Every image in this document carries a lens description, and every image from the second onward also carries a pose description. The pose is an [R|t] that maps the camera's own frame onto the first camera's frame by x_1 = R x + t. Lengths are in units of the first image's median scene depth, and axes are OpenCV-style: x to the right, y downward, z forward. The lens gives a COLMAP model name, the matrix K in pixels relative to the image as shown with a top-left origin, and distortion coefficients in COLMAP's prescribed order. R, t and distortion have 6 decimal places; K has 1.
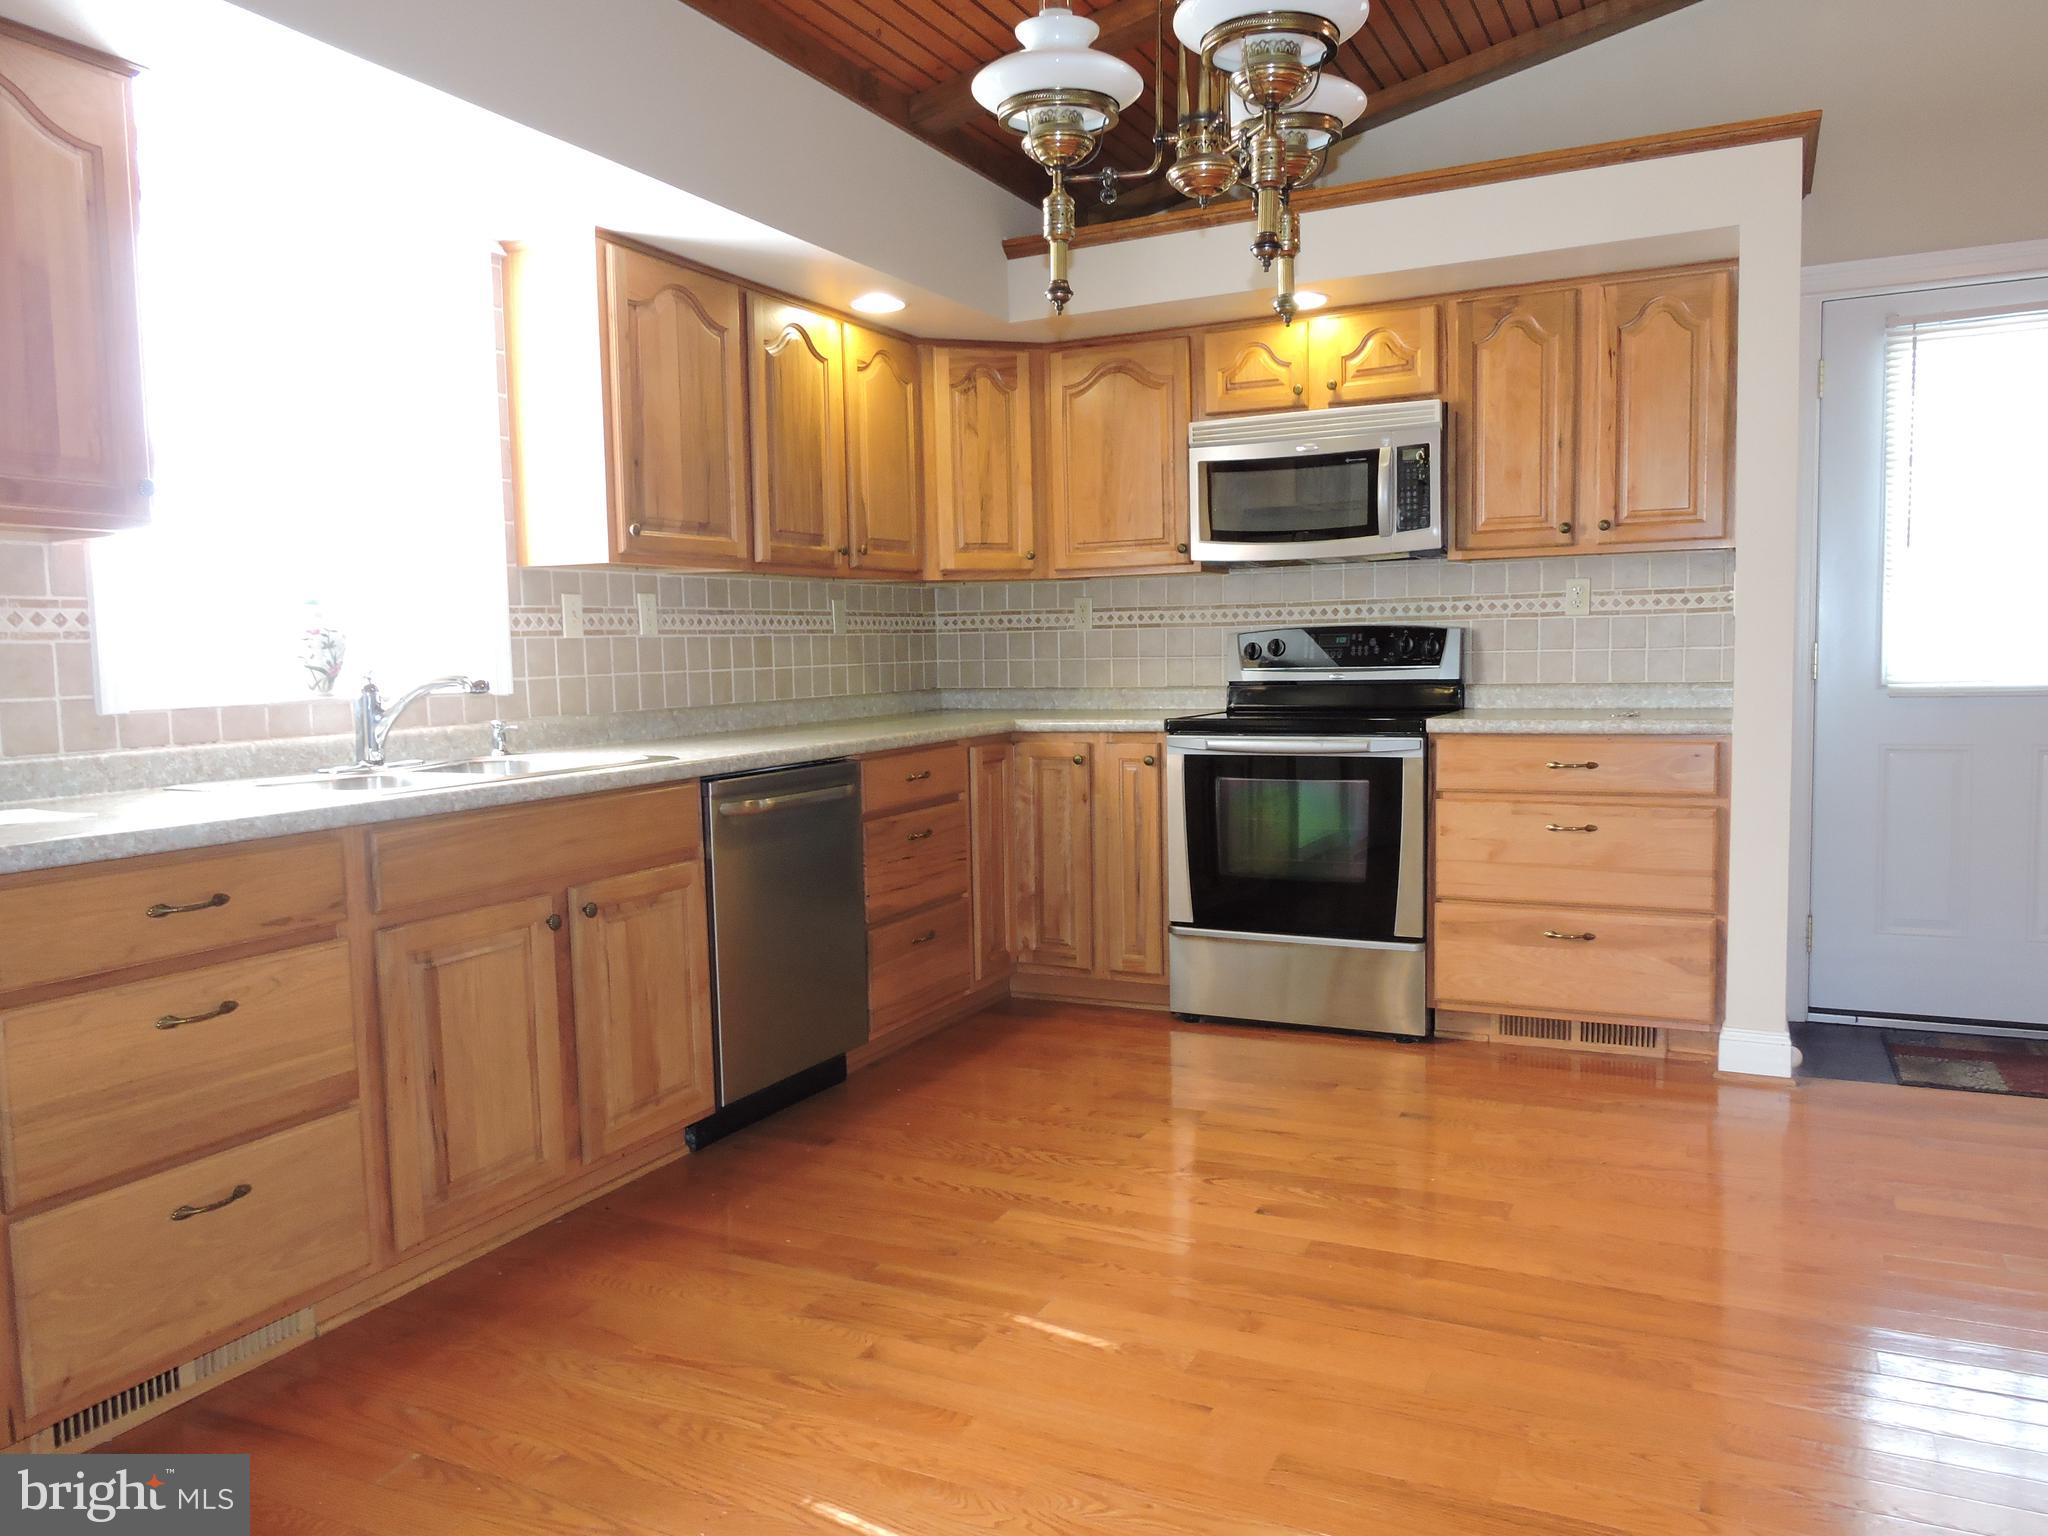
lens RADIAL K [[1469.8, 0, 1031.5], [0, 1469.8, 769.7], [0, 0, 1]] dist [0.003988, -0.006030]
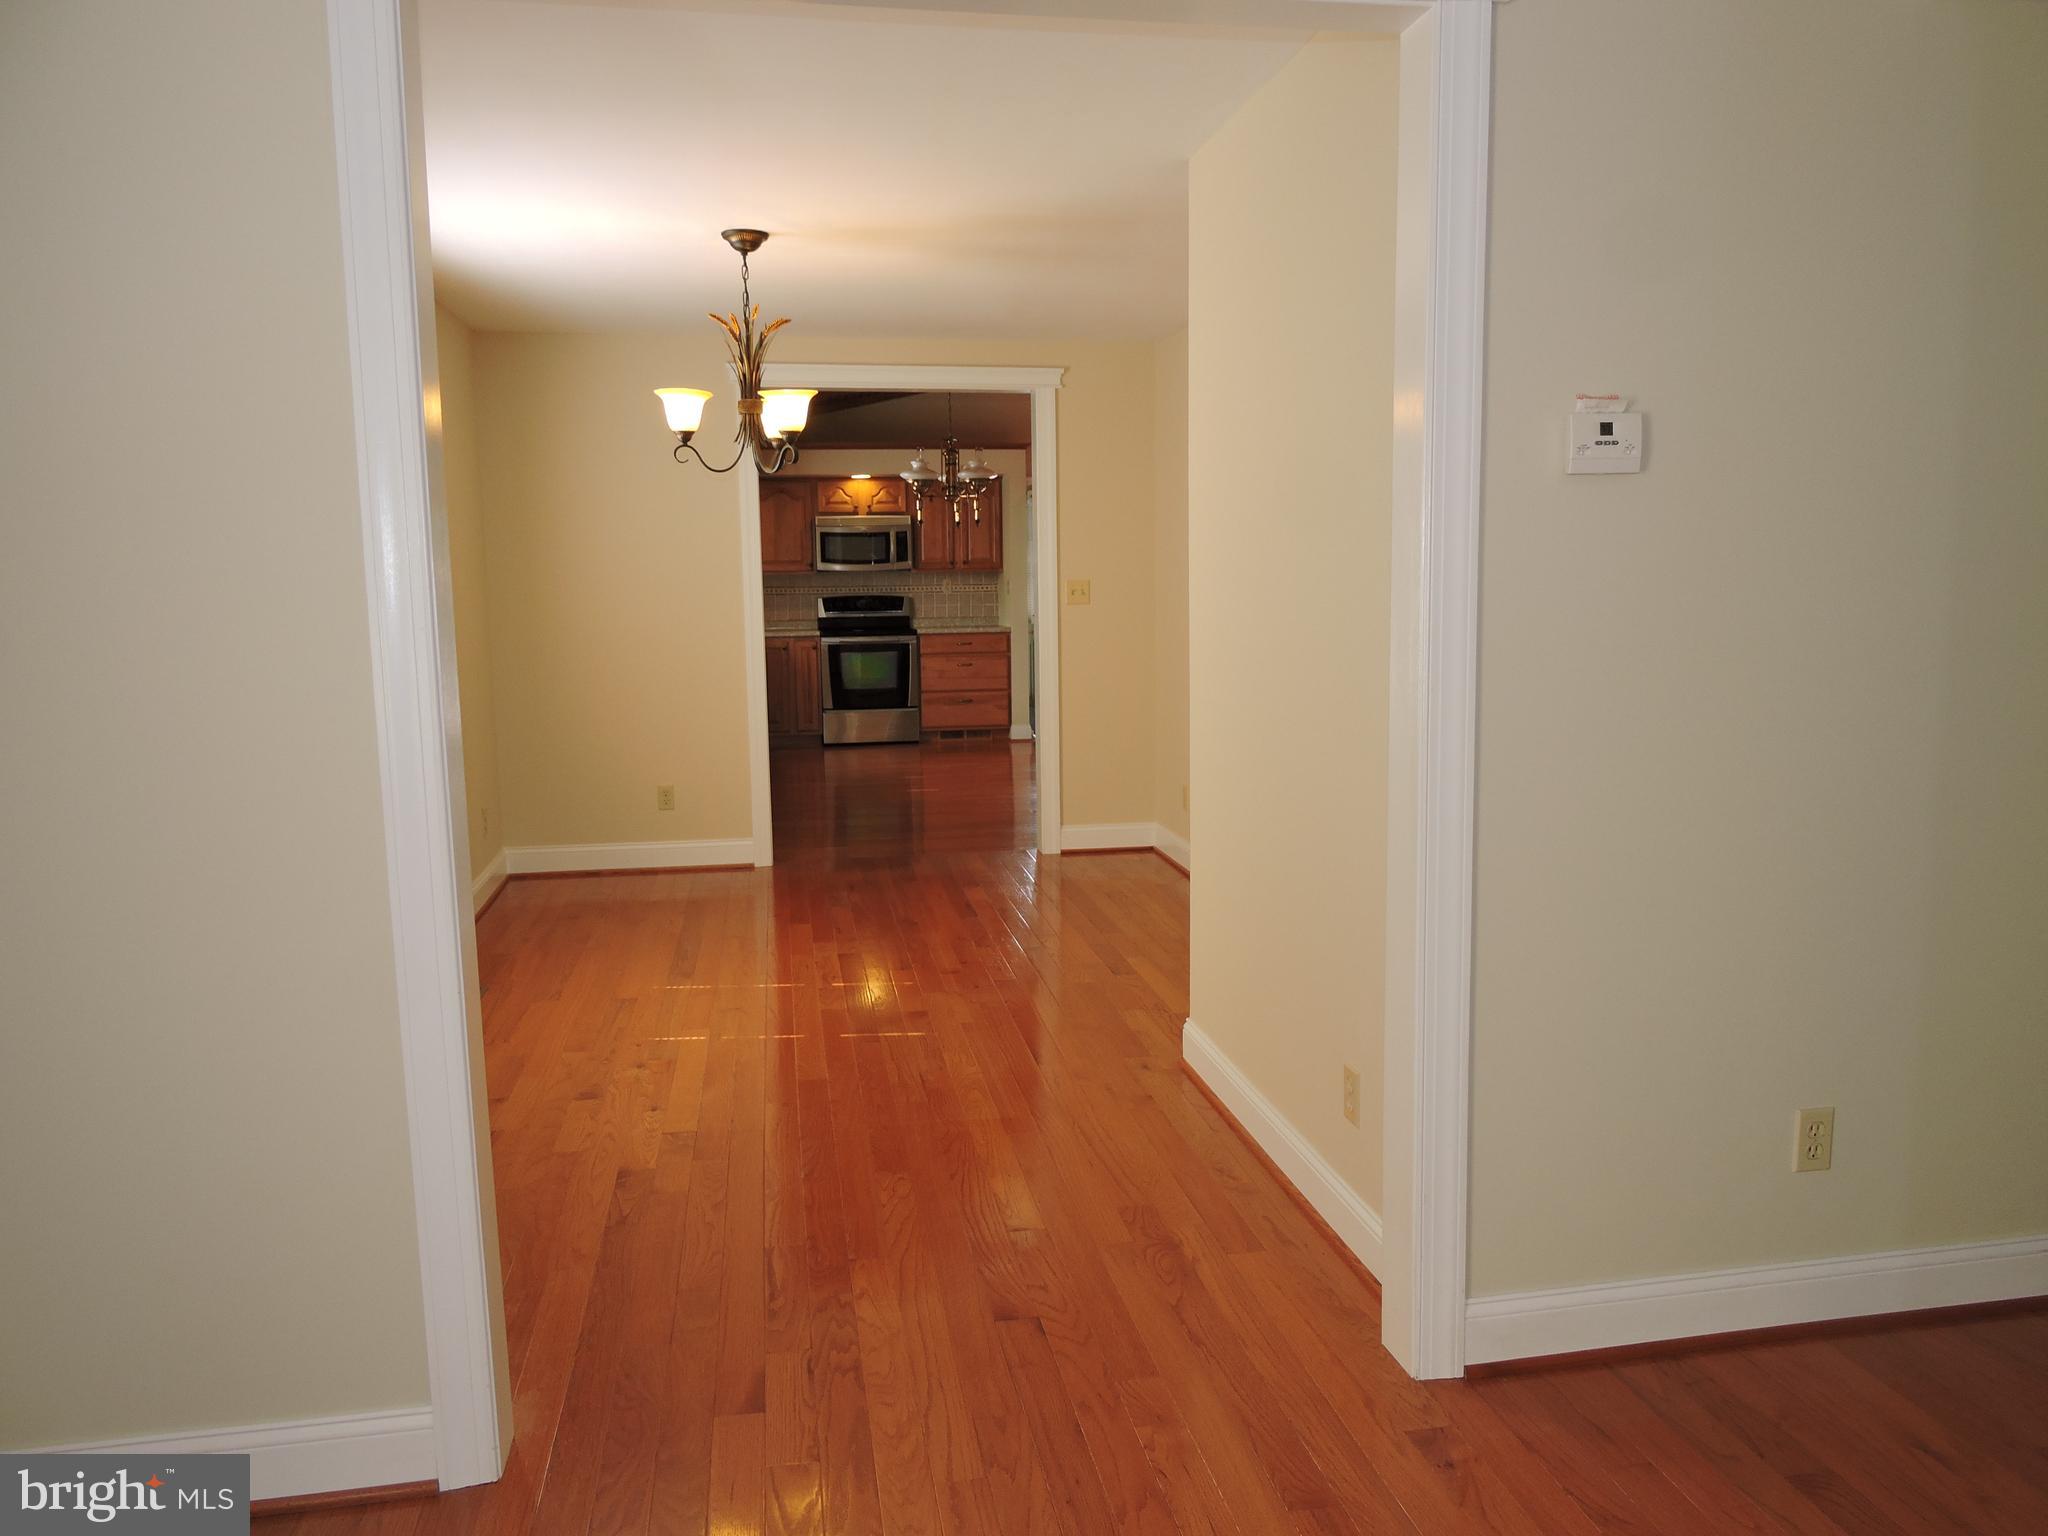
lens RADIAL K [[1469.8, 0, 1025.4], [0, 1469.8, 775.3], [0, 0, 1]] dist [0.003988, -0.006030]
pose [[0.807837, -0.067335, 0.585547, -1.221657], [0.045359, 0.997609, 0.052142, 0.106827], [-0.587658, -0.015563, 0.808960, -1.409637]]
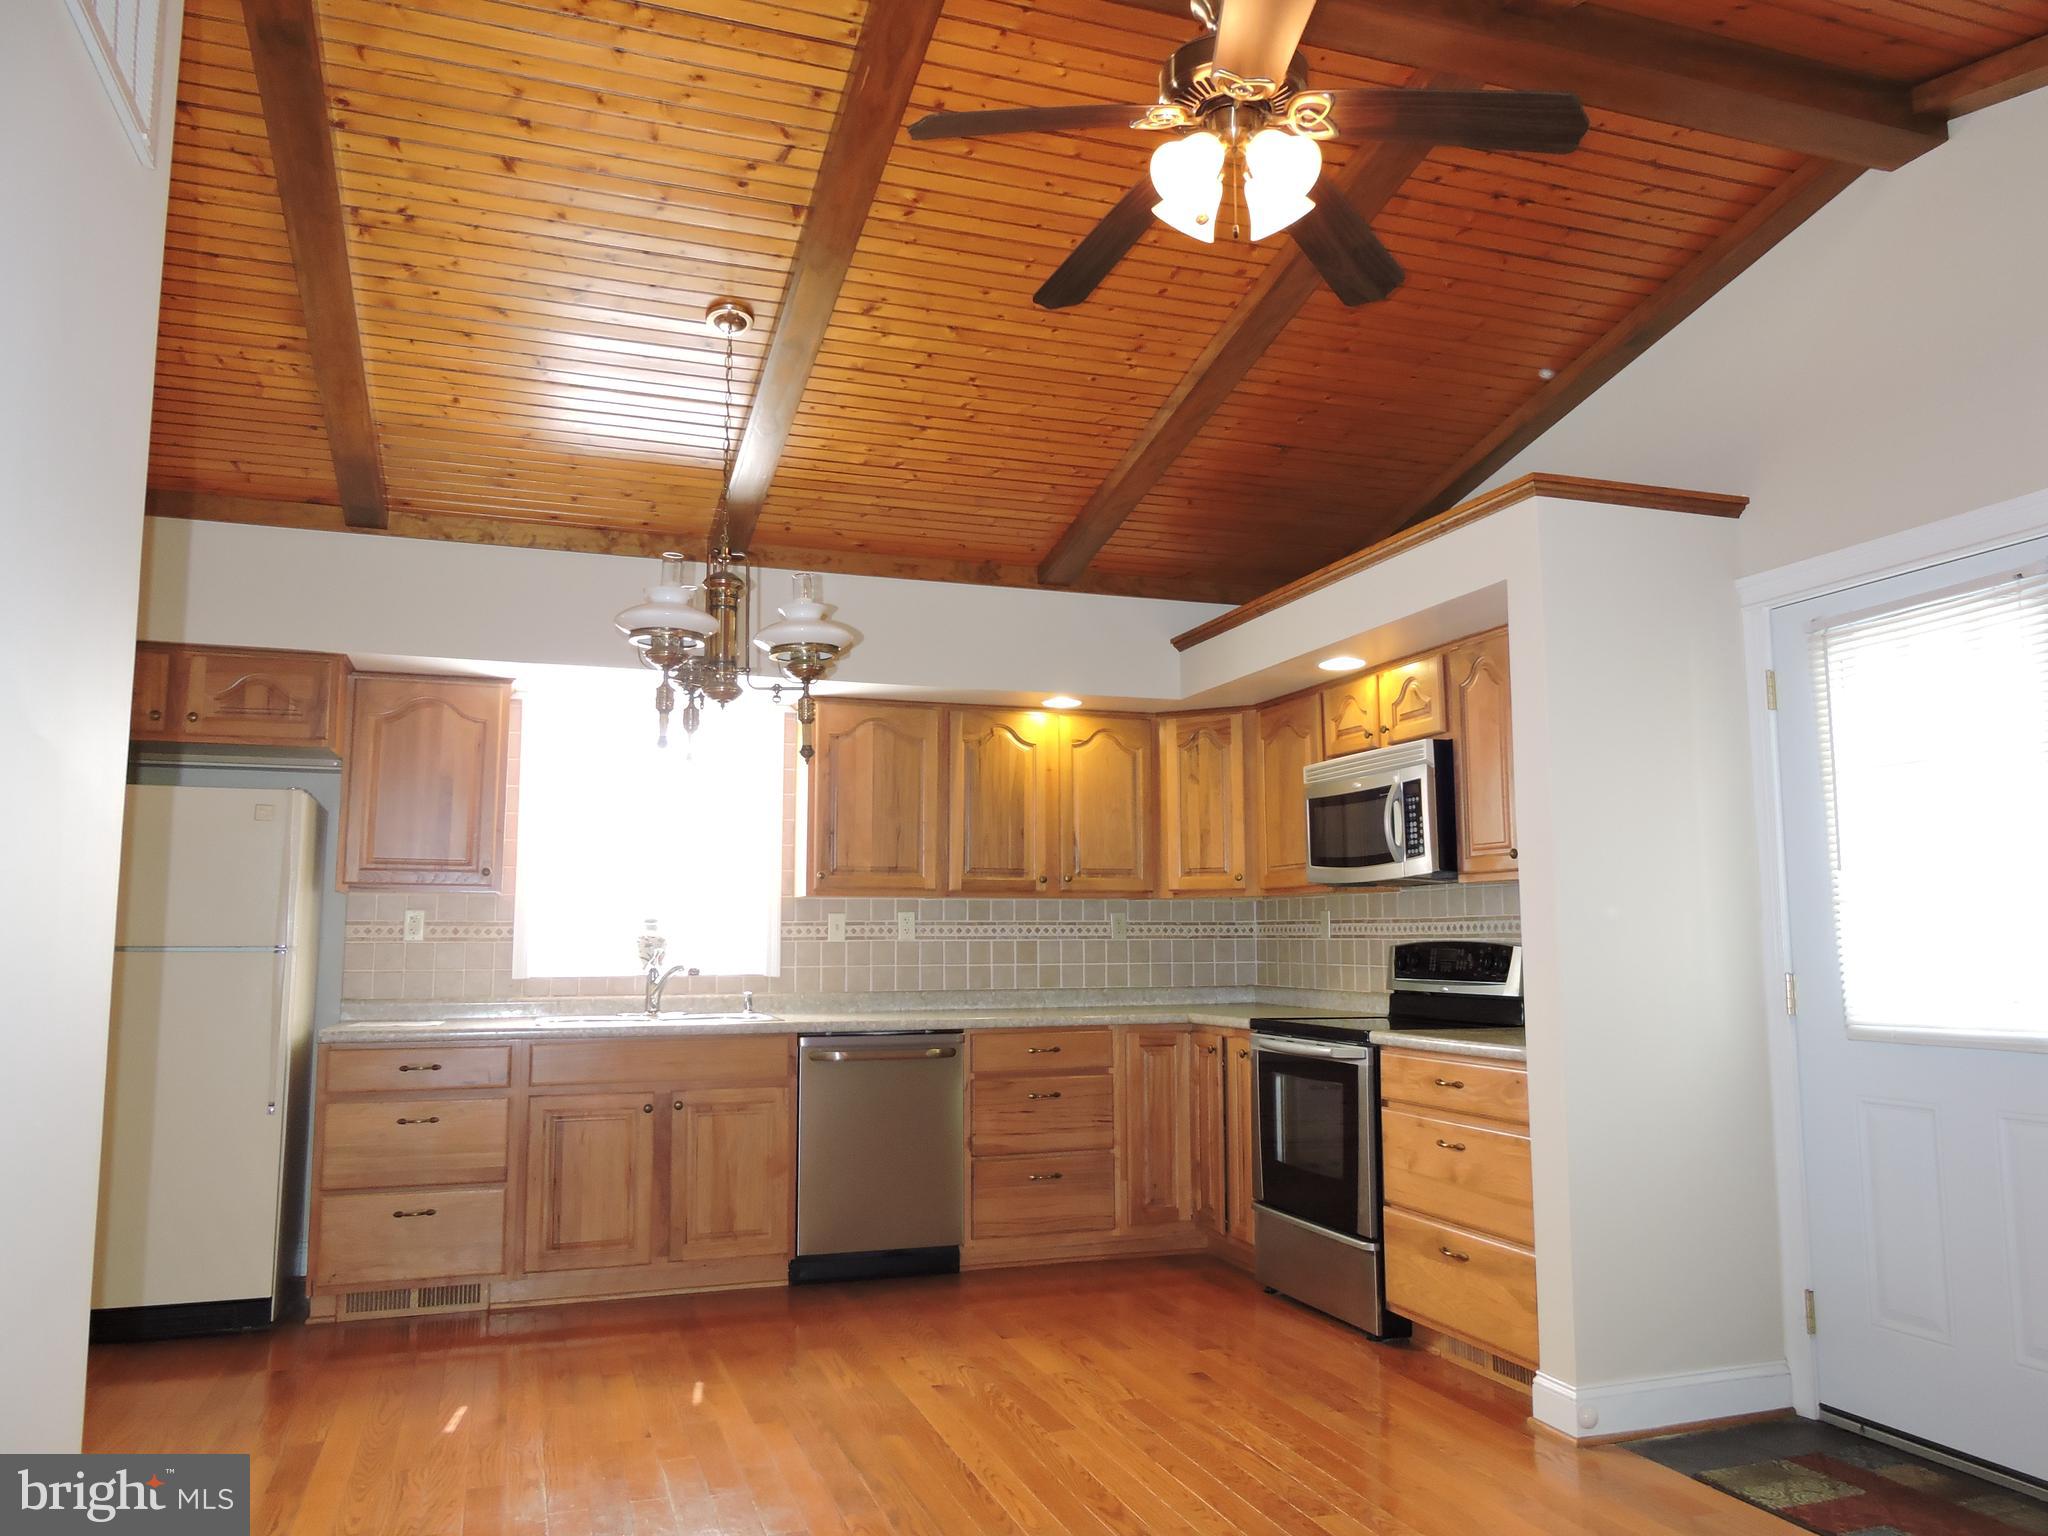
lens RADIAL K [[1469.8, 0, 1028.7], [0, 1469.8, 774.4], [0, 0, 1]] dist [0.003988, -0.006030]
pose [[0.708759, -0.059391, -0.702946, 0.836218], [-0.072611, 0.985016, -0.156435, -0.031316], [0.701703, 0.161916, 0.693827, 0.029254]]
